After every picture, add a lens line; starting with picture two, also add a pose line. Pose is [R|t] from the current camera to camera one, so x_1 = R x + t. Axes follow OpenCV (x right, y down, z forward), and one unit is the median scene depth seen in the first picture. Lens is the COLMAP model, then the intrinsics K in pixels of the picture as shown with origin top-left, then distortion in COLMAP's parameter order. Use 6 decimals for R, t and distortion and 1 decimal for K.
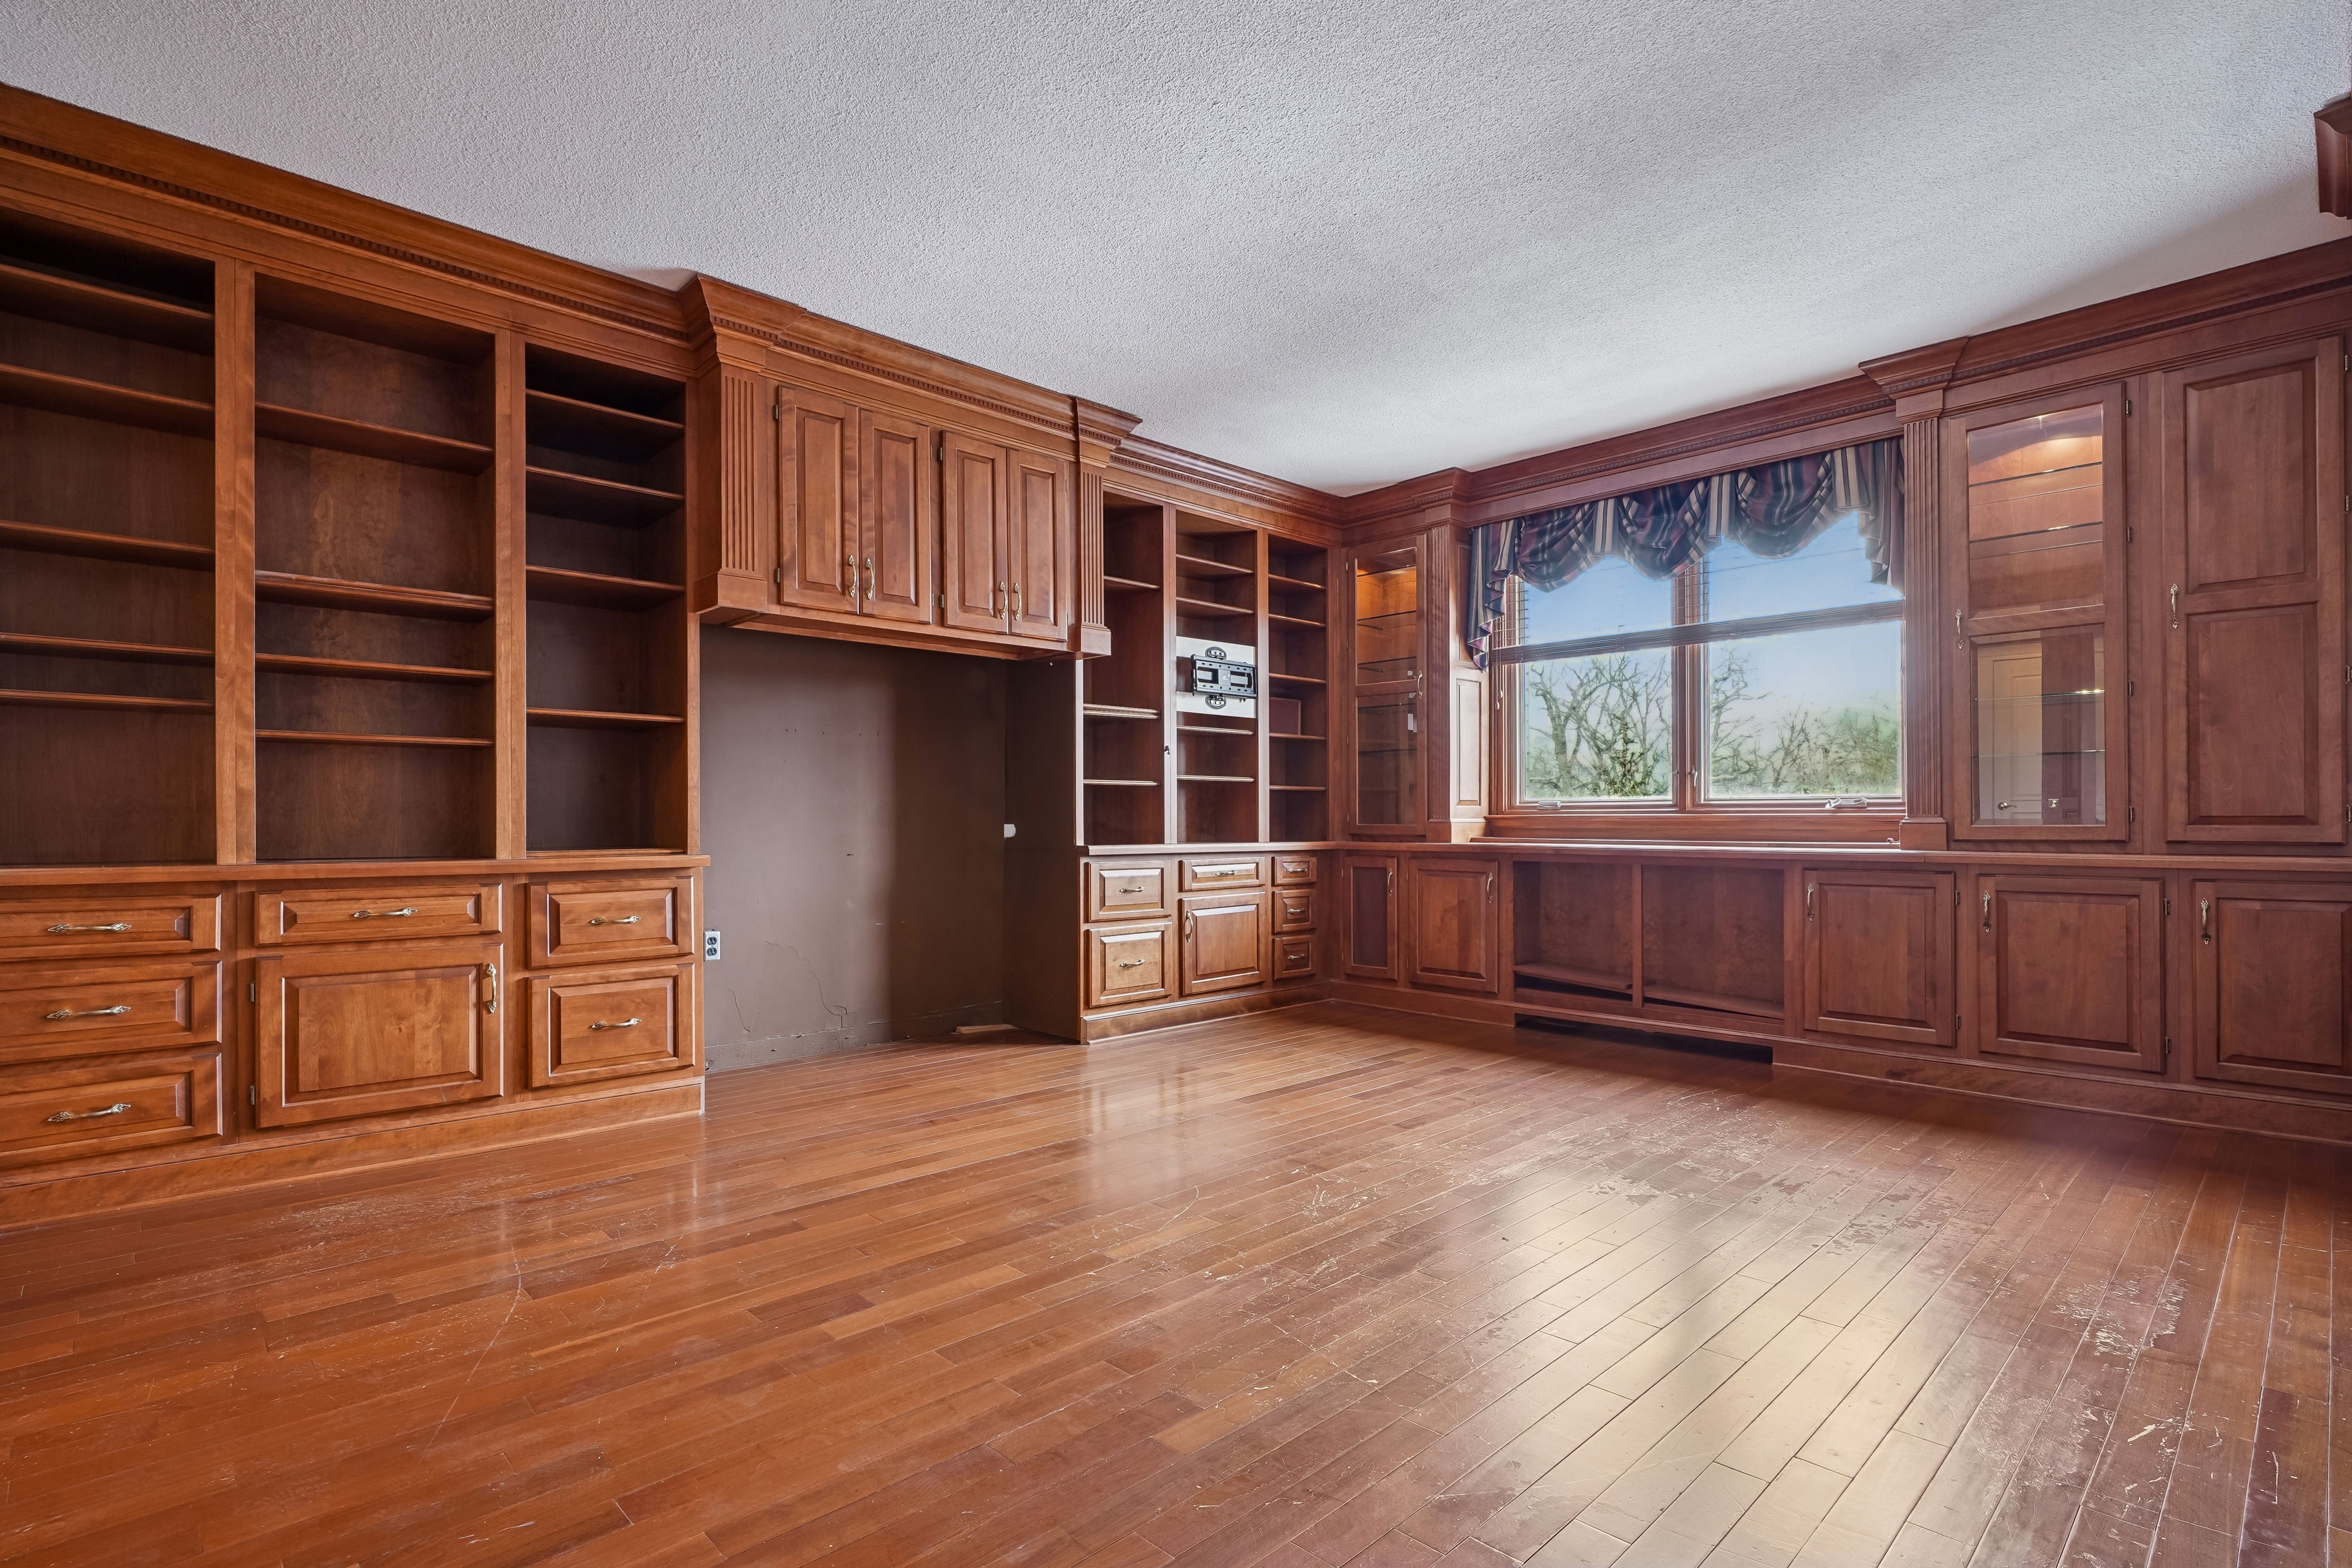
lens RADIAL K [[1129.8, 0, 1149.9], [0, 1129.8, 823.4], [0, 0, 1]] dist [-0.010012, -0.000313]
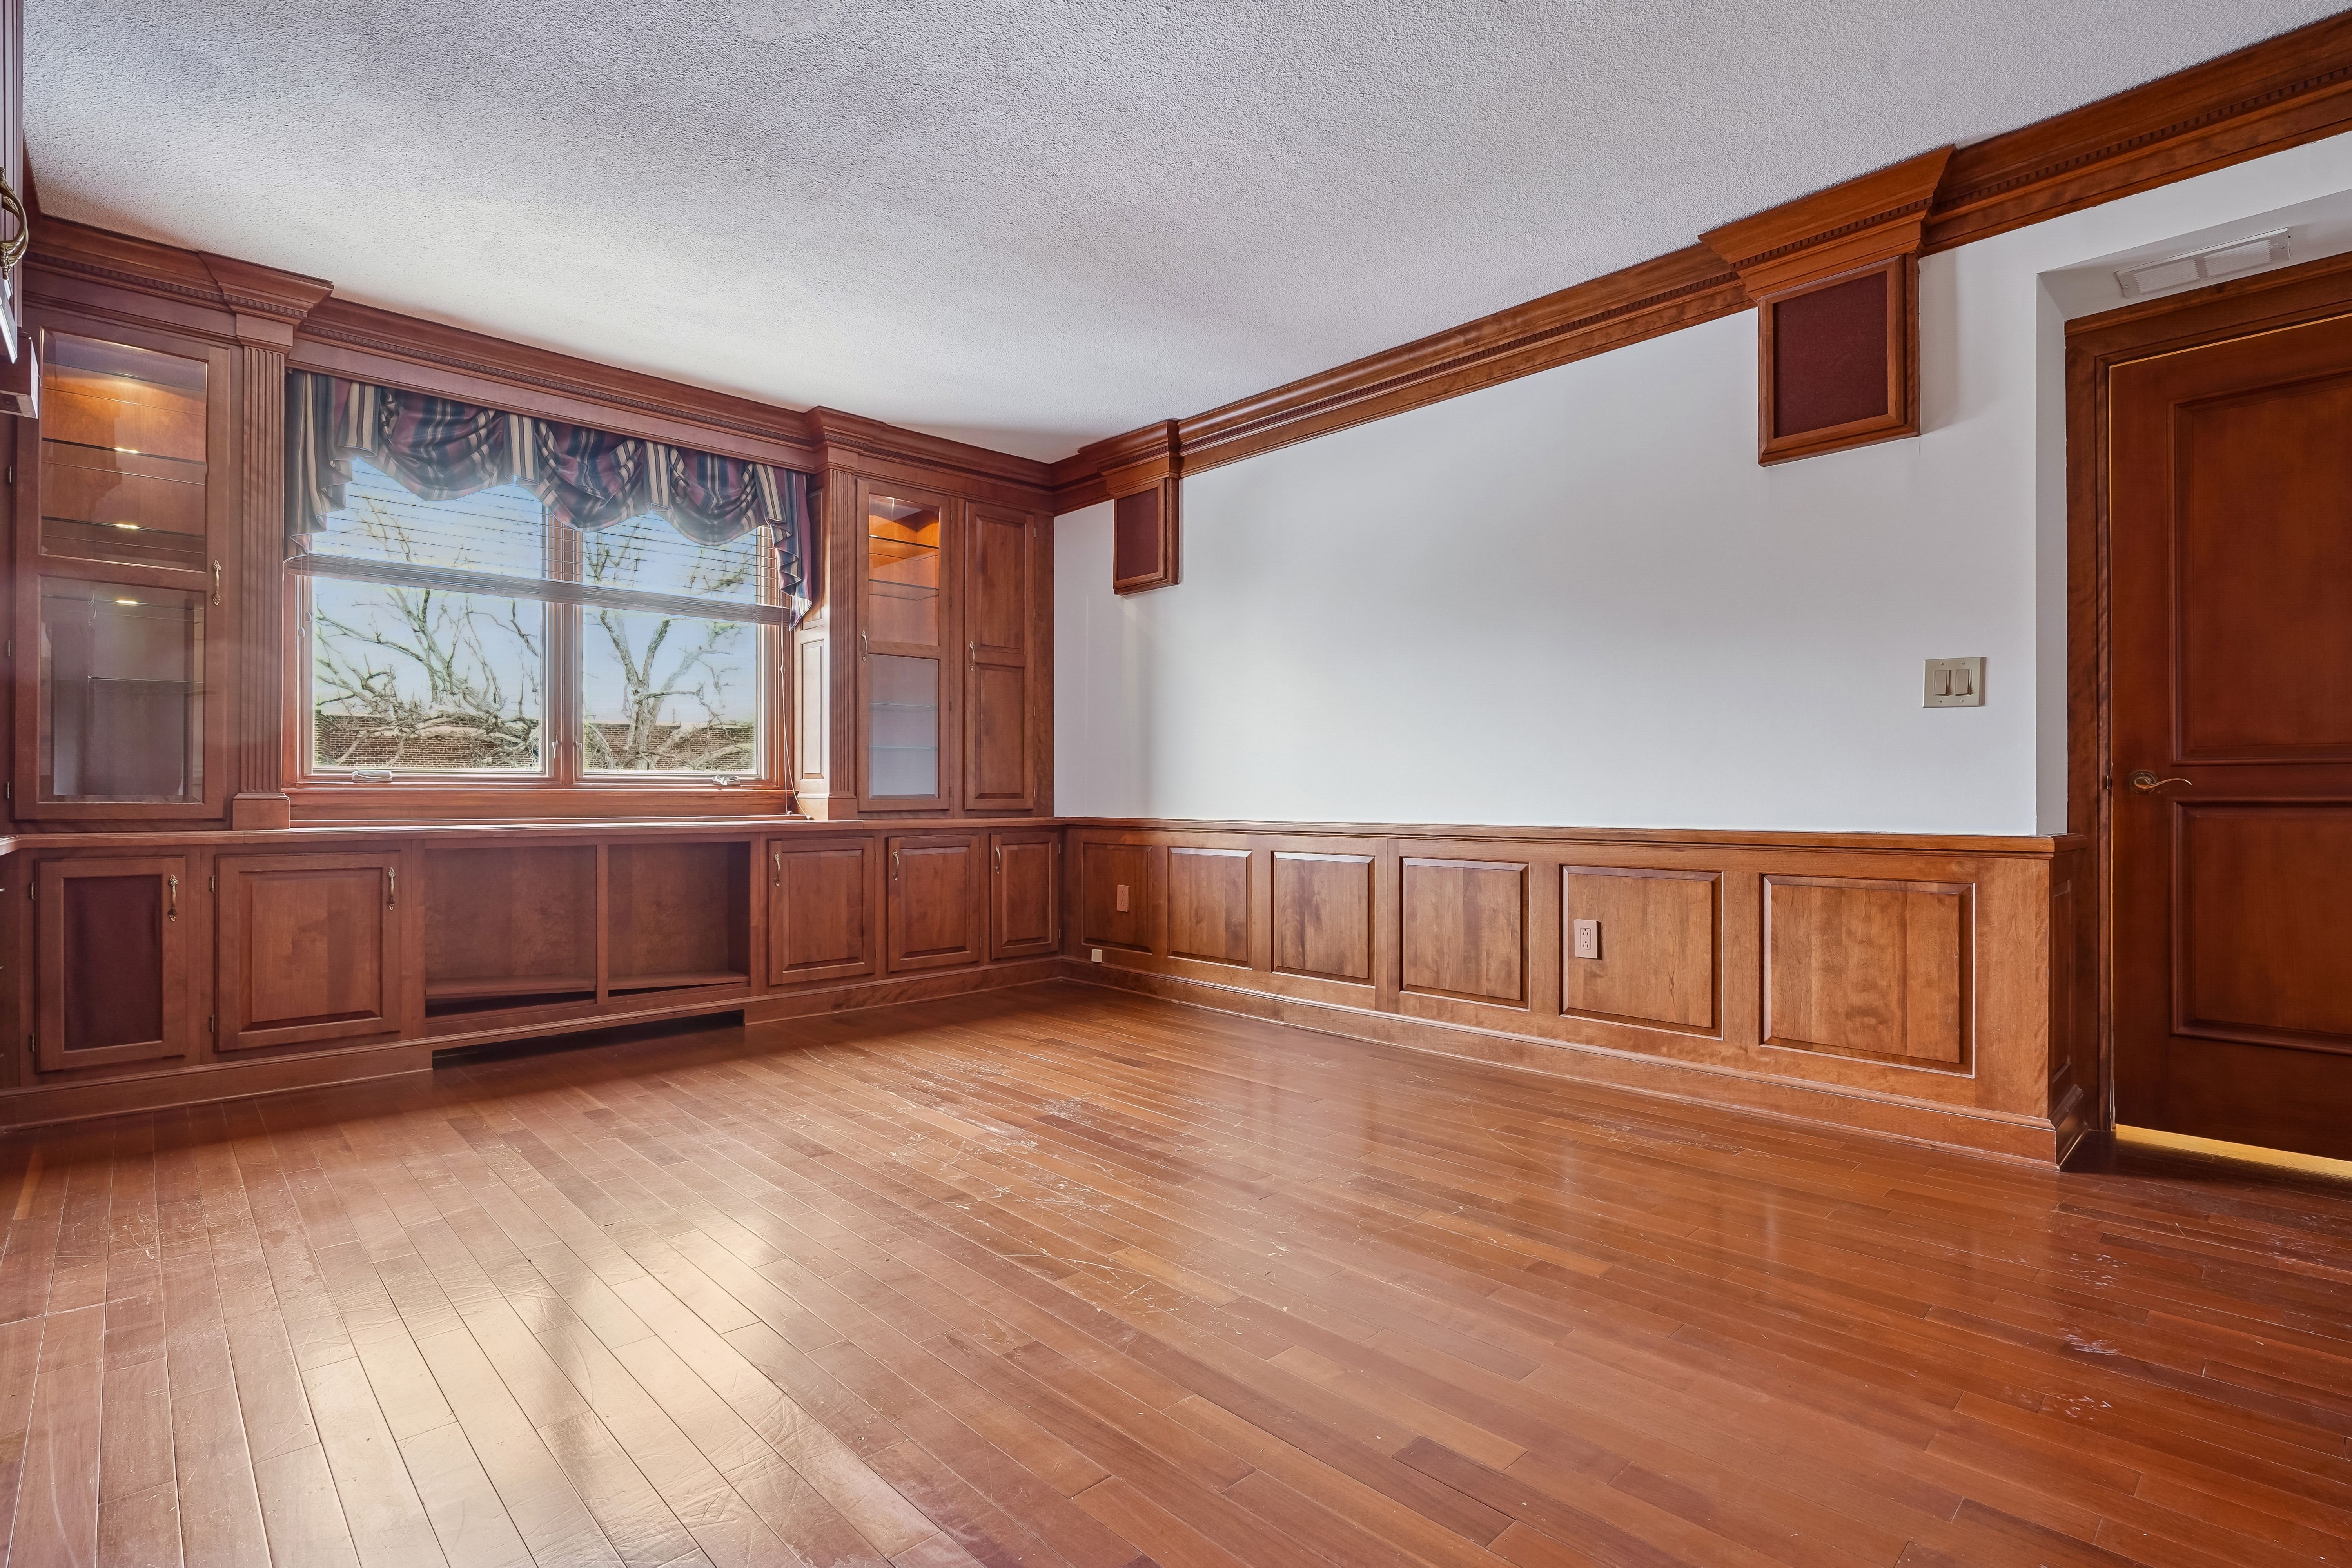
lens RADIAL K [[1129.8, 0, 1171.8], [0, 1129.8, 792.9], [0, 0, 1]] dist [-0.010012, -0.000313]
pose [[-0.015721, 0.004987, 0.999864, -0.538868], [0.004996, 0.999975, -0.004909, 0.001984], [-0.999864, 0.004918, -0.015745, 0.639865]]
